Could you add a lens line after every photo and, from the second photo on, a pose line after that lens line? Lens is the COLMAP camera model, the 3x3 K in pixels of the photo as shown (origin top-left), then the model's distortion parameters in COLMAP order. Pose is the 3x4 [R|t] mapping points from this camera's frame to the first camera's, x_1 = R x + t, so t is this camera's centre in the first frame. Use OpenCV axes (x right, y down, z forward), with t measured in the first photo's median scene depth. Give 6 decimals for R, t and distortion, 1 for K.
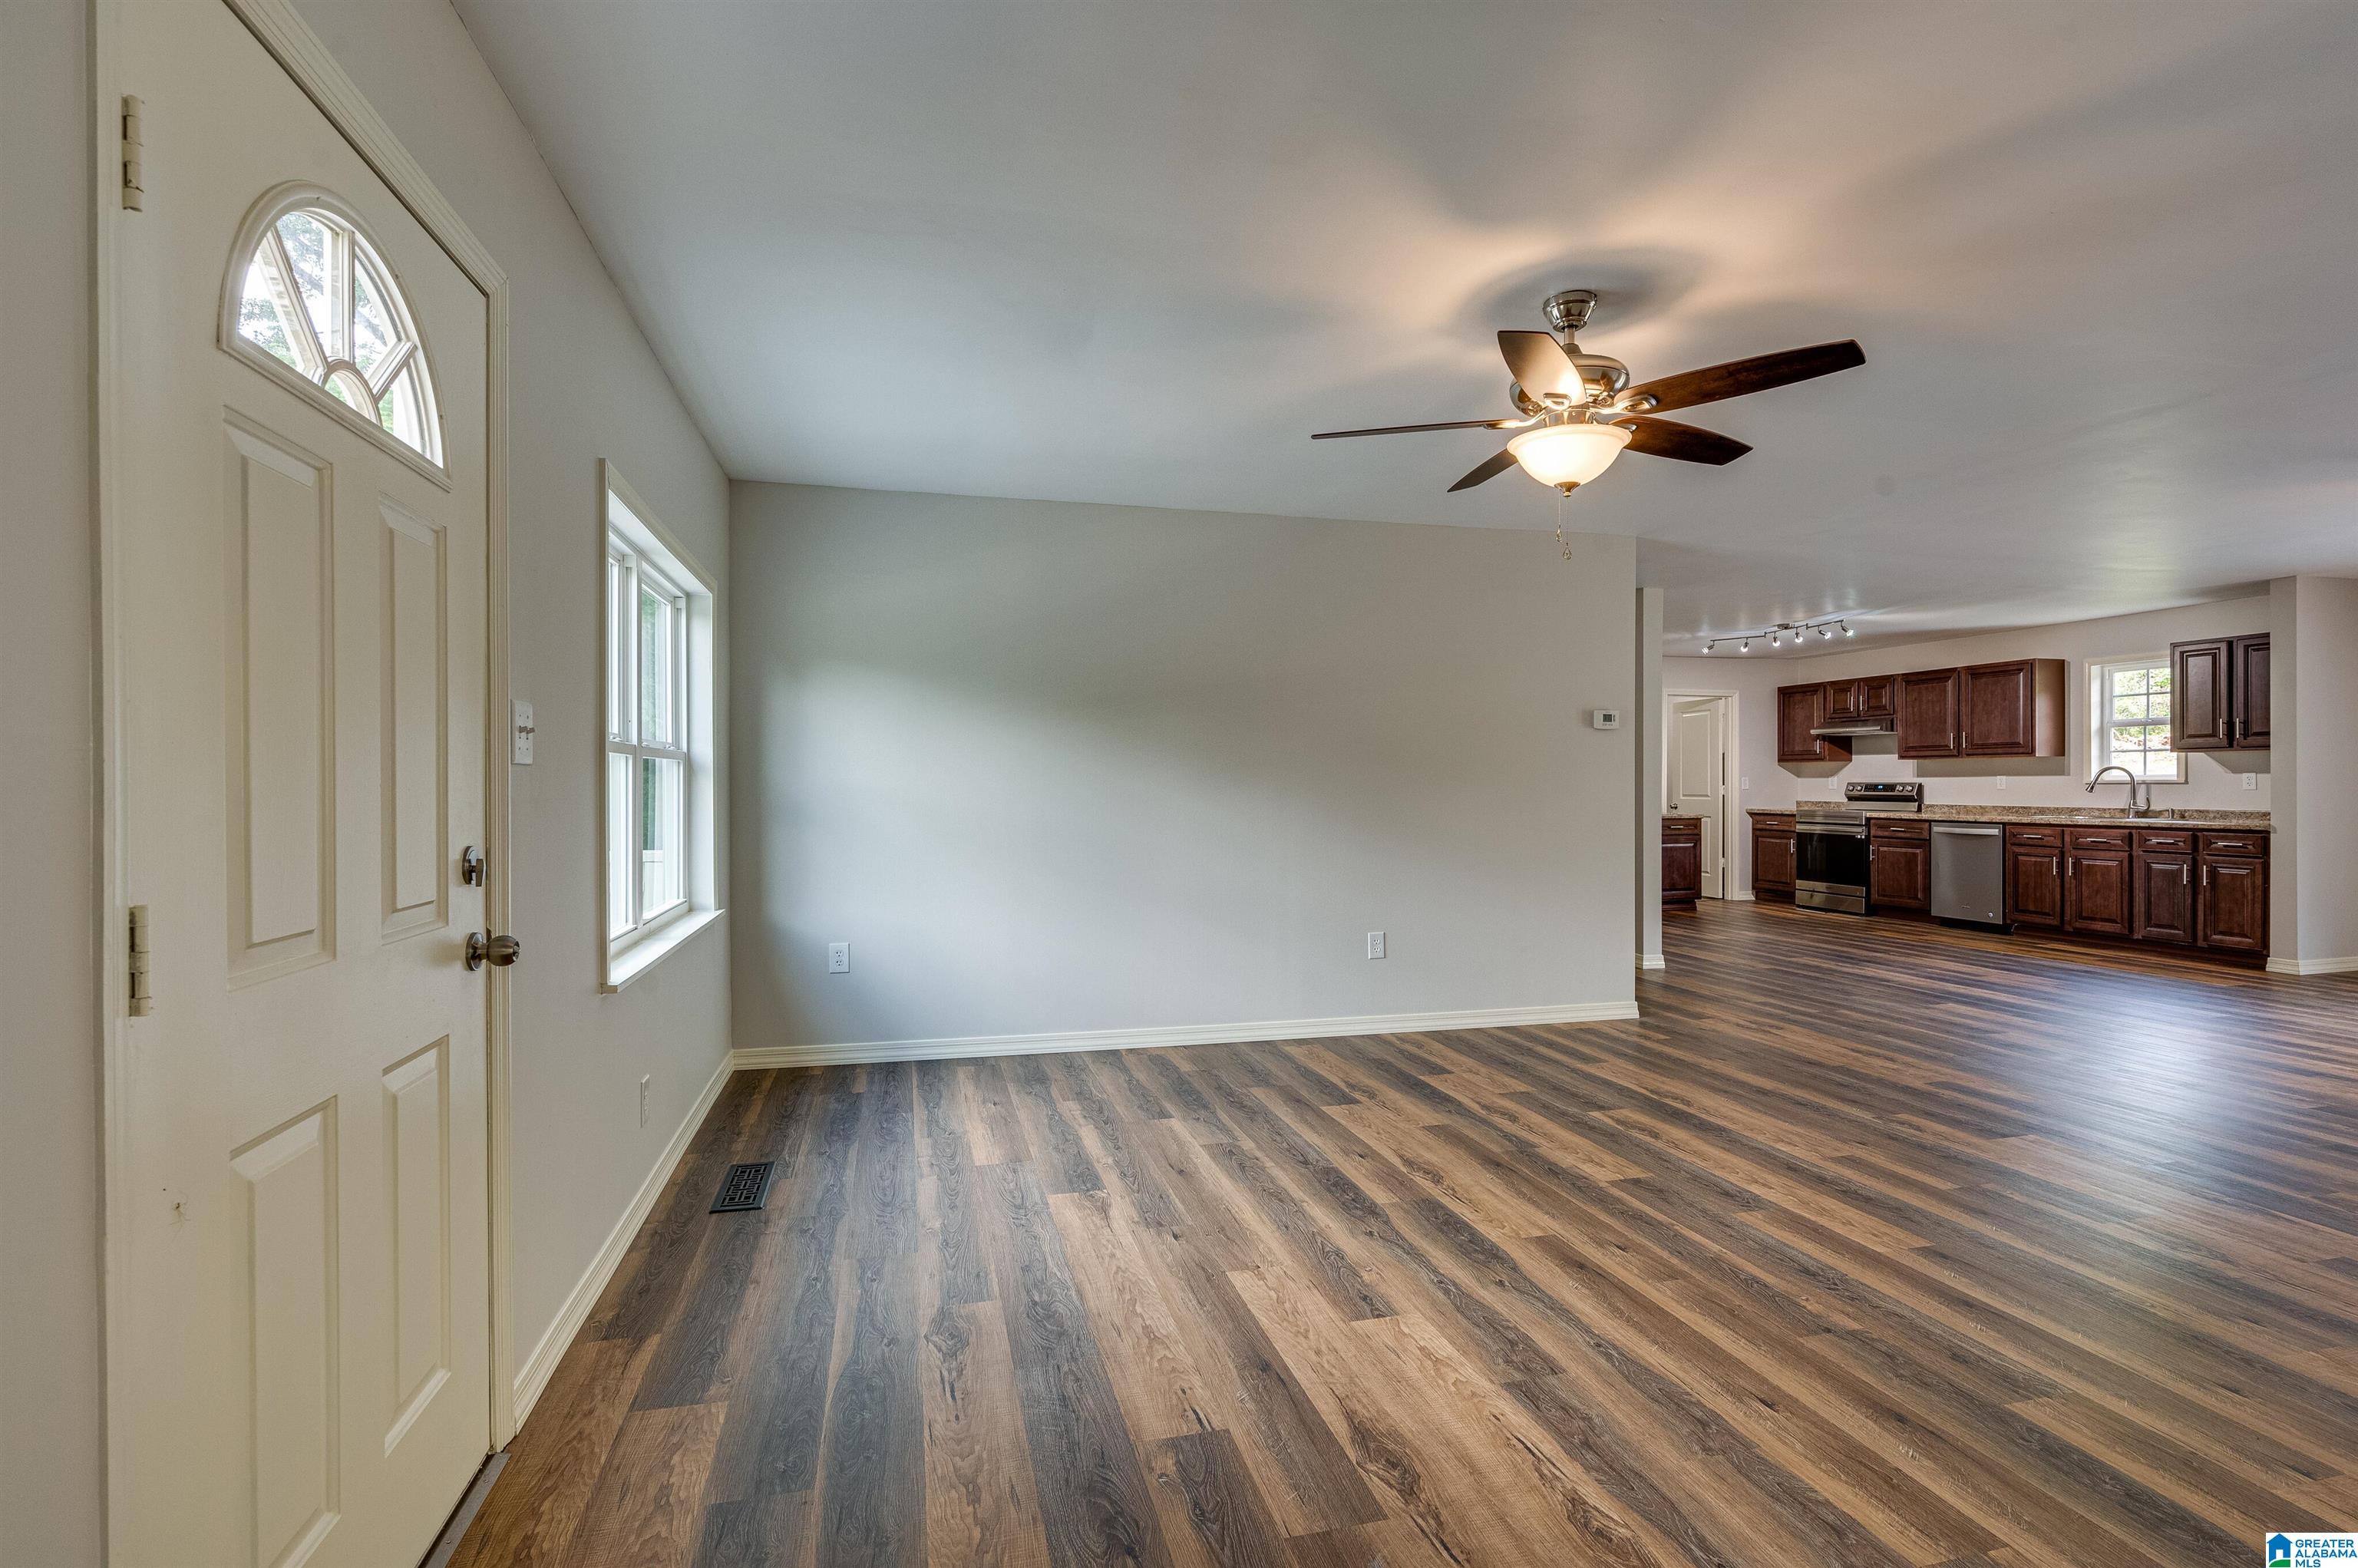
lens RADIAL K [[1111.1, 0, 1160.4], [0, 1111.1, 786.4], [0, 0, 1]] dist [-0.005289, 0.000514]
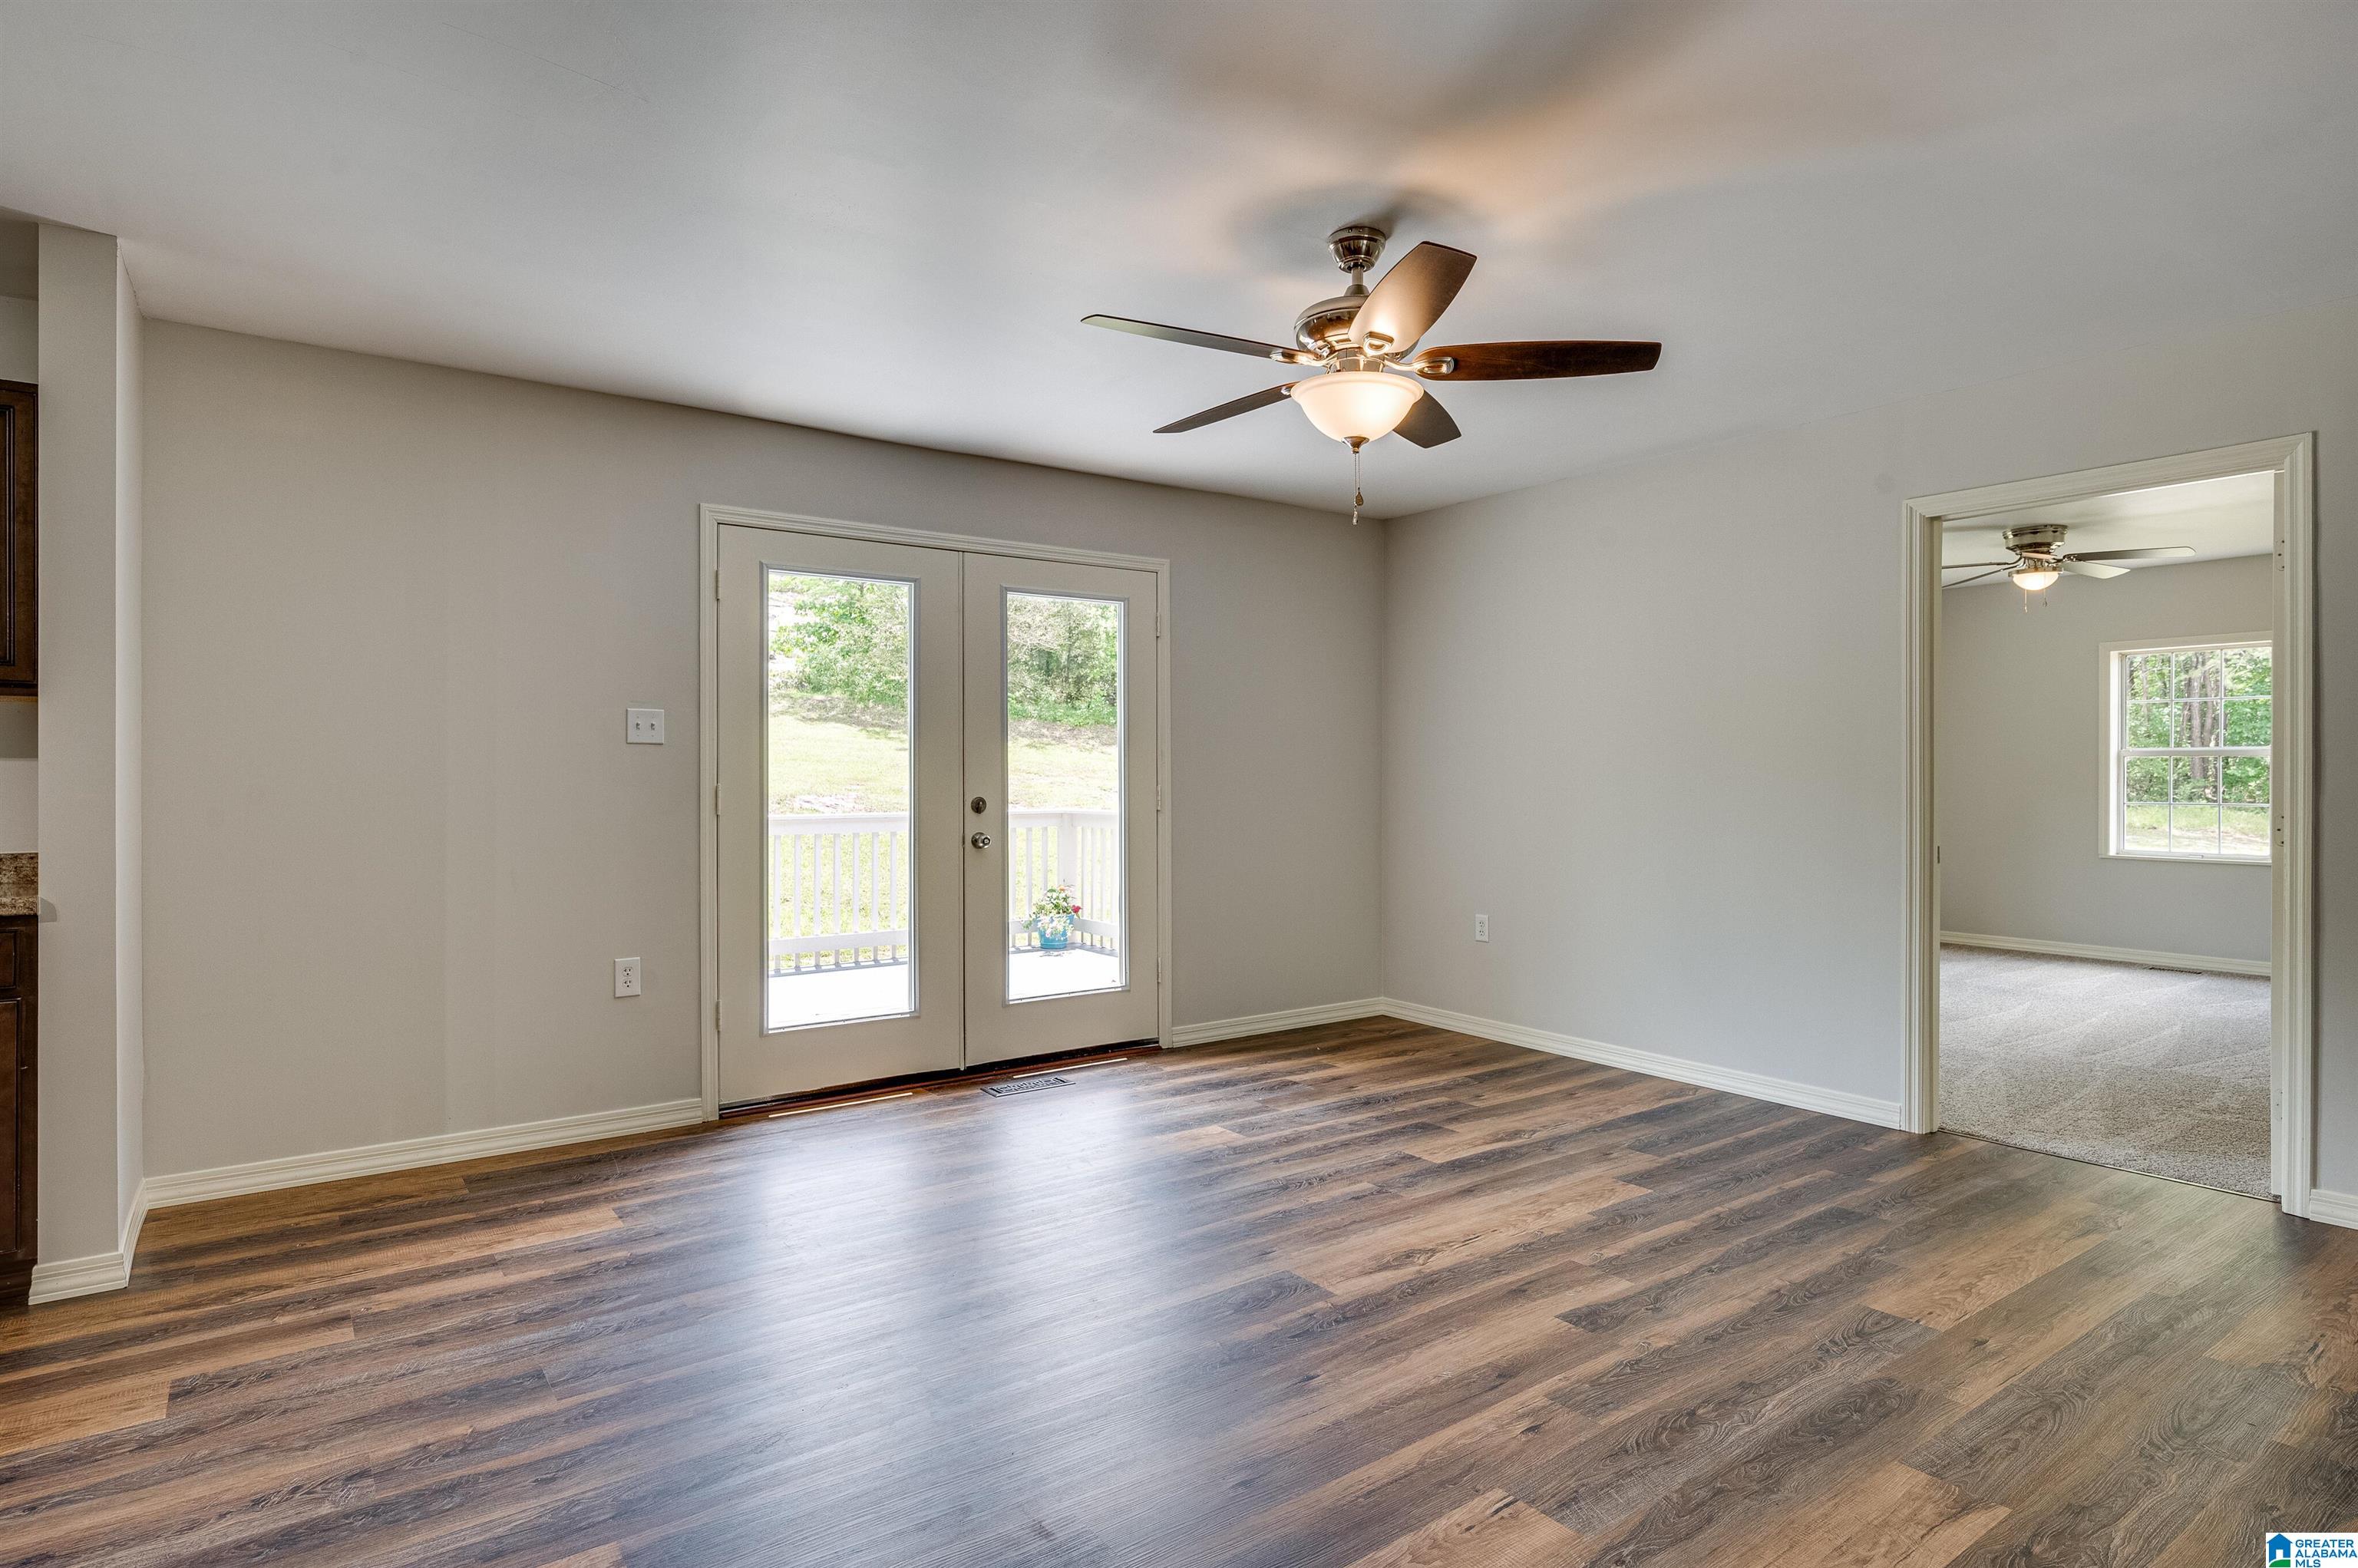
lens RADIAL K [[1284.1, 0, 1185.0], [0, 1284.1, 779.1], [0, 0, 1]] dist [-0.002006, 0.002149]
pose [[-0.398696, -0.001684, 0.917082, 0.686202], [0.002294, 0.999993, 0.002833, -0.006955], [-0.917080, 0.003233, -0.398689, 1.205012]]
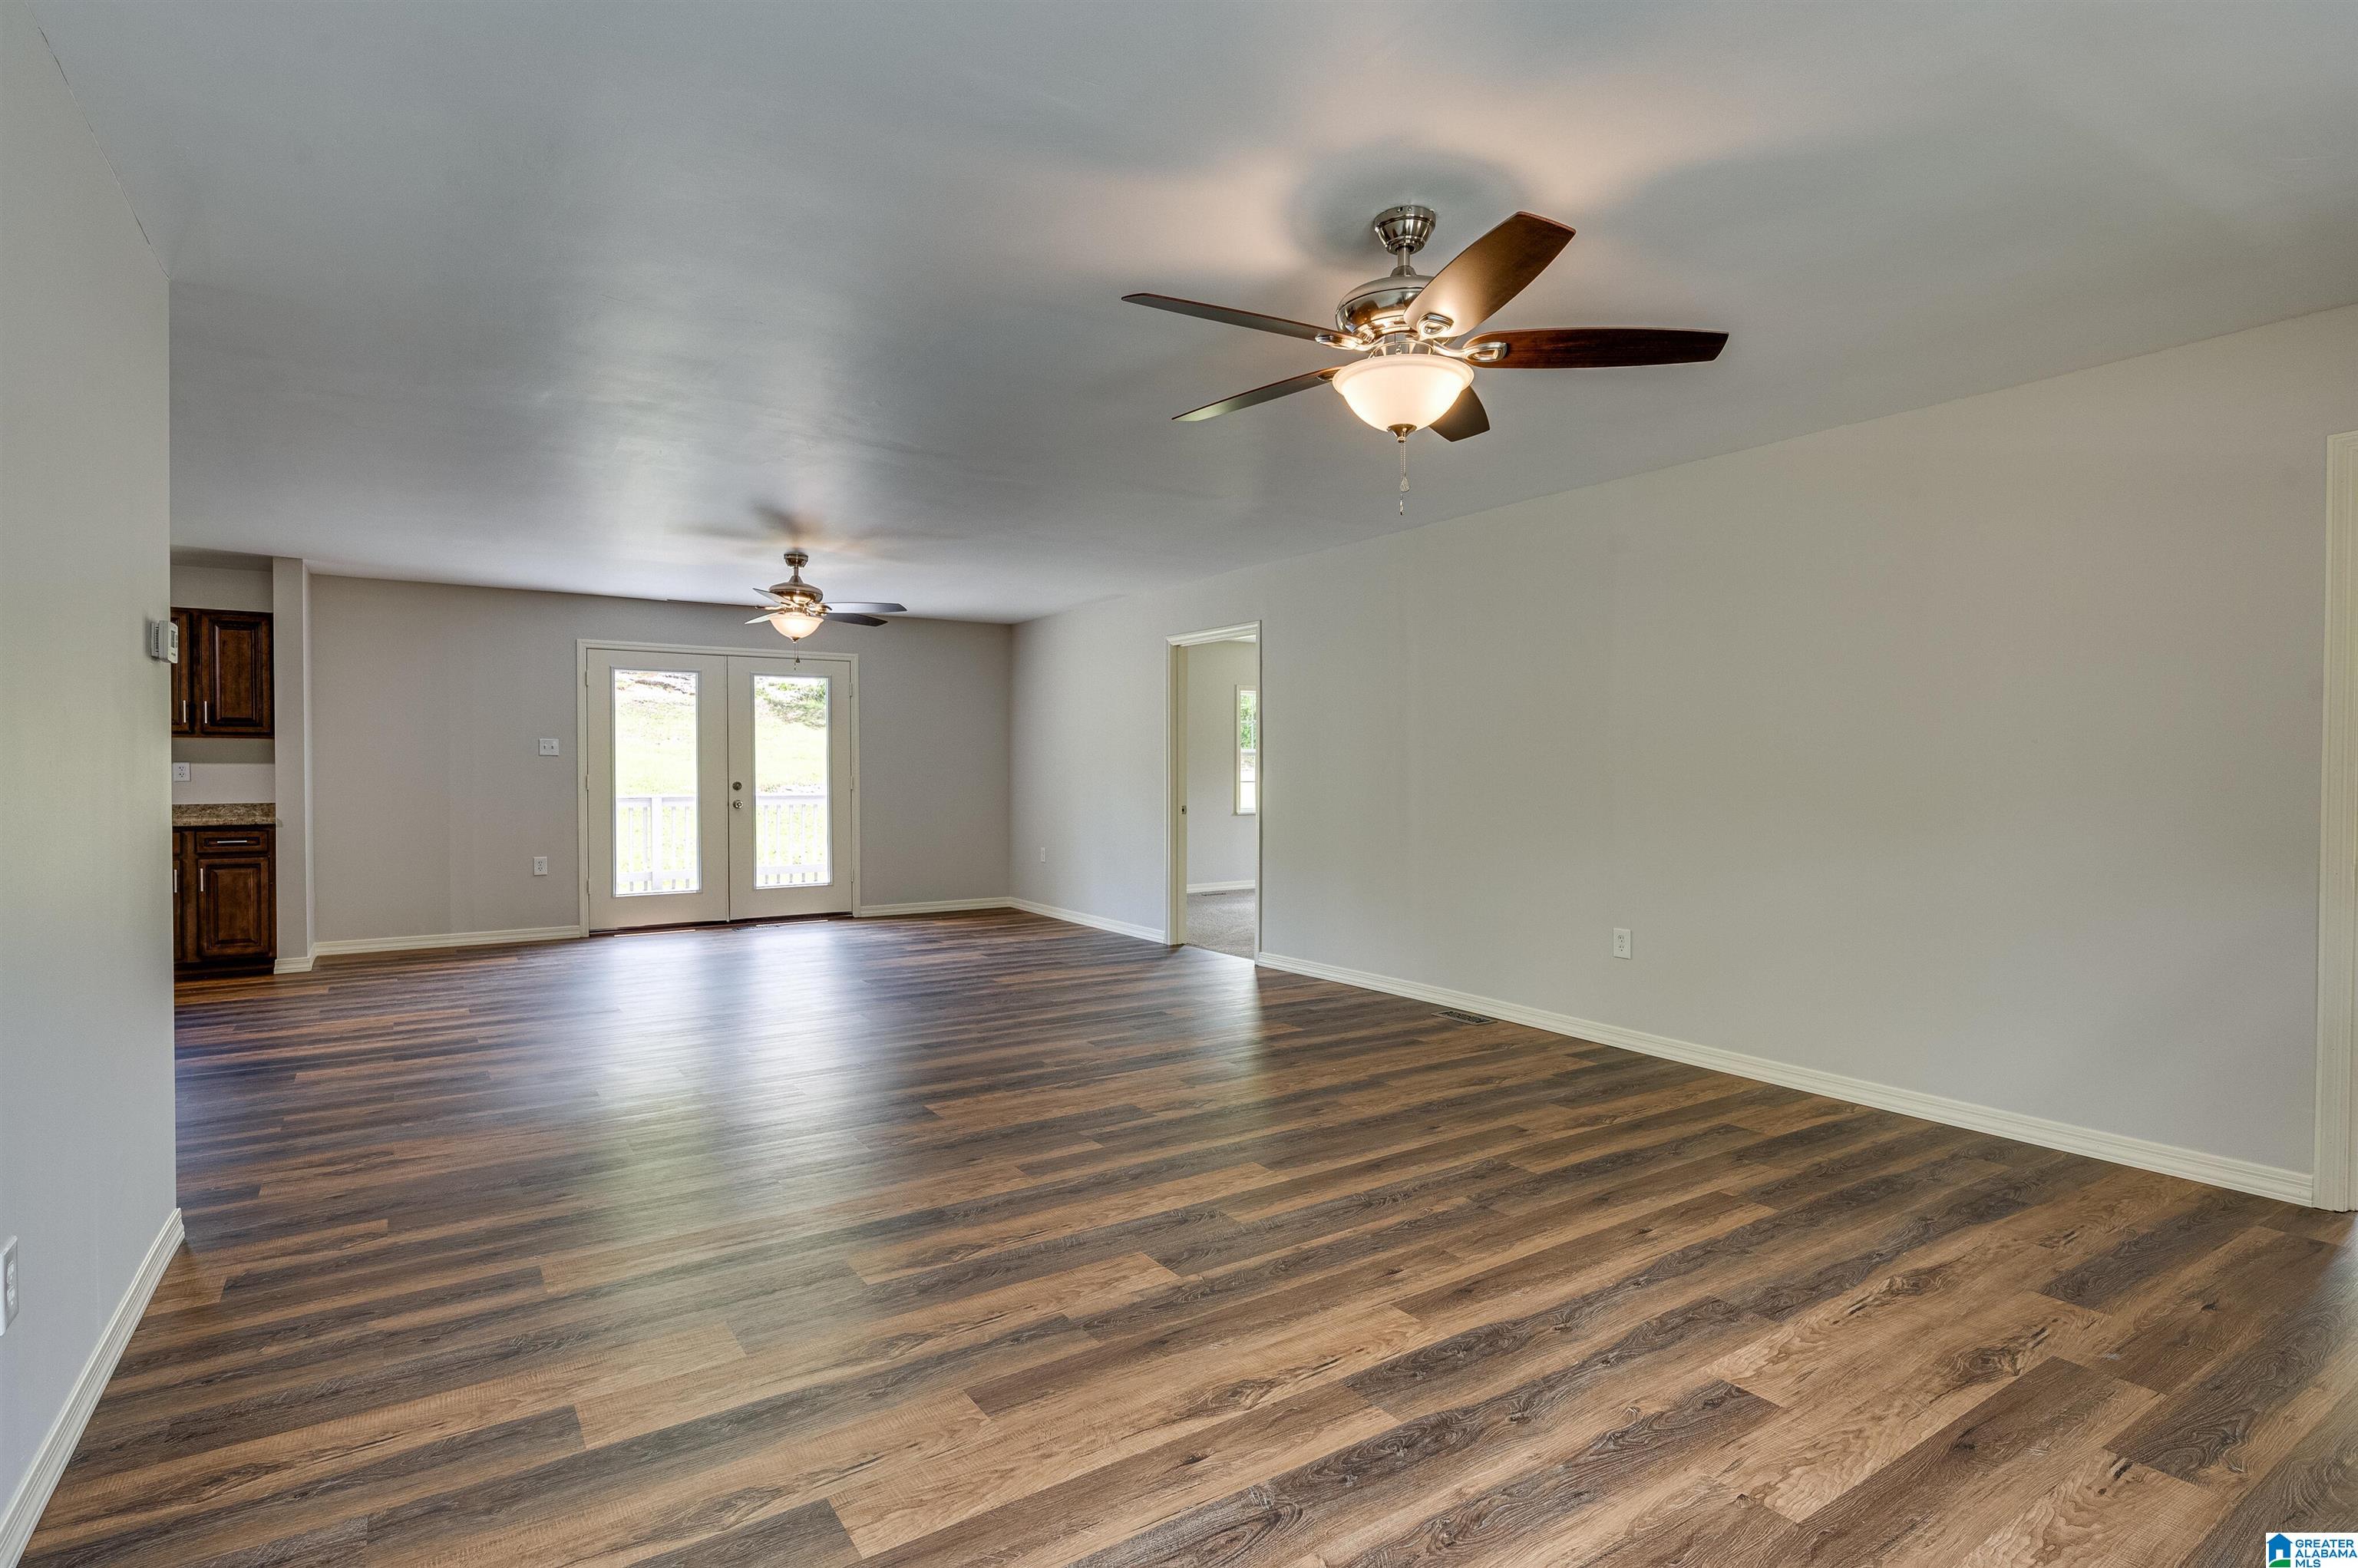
lens RADIAL K [[1146.6, 0, 1177.1], [0, 1146.6, 787.6], [0, 0, 1]] dist [0.000855, 0.000069]
pose [[-0.337260, -0.012294, 0.941331, -0.254027], [0.003816, 0.999889, 0.014426, -0.003705], [-0.941404, 0.008457, -0.337176, 0.888057]]
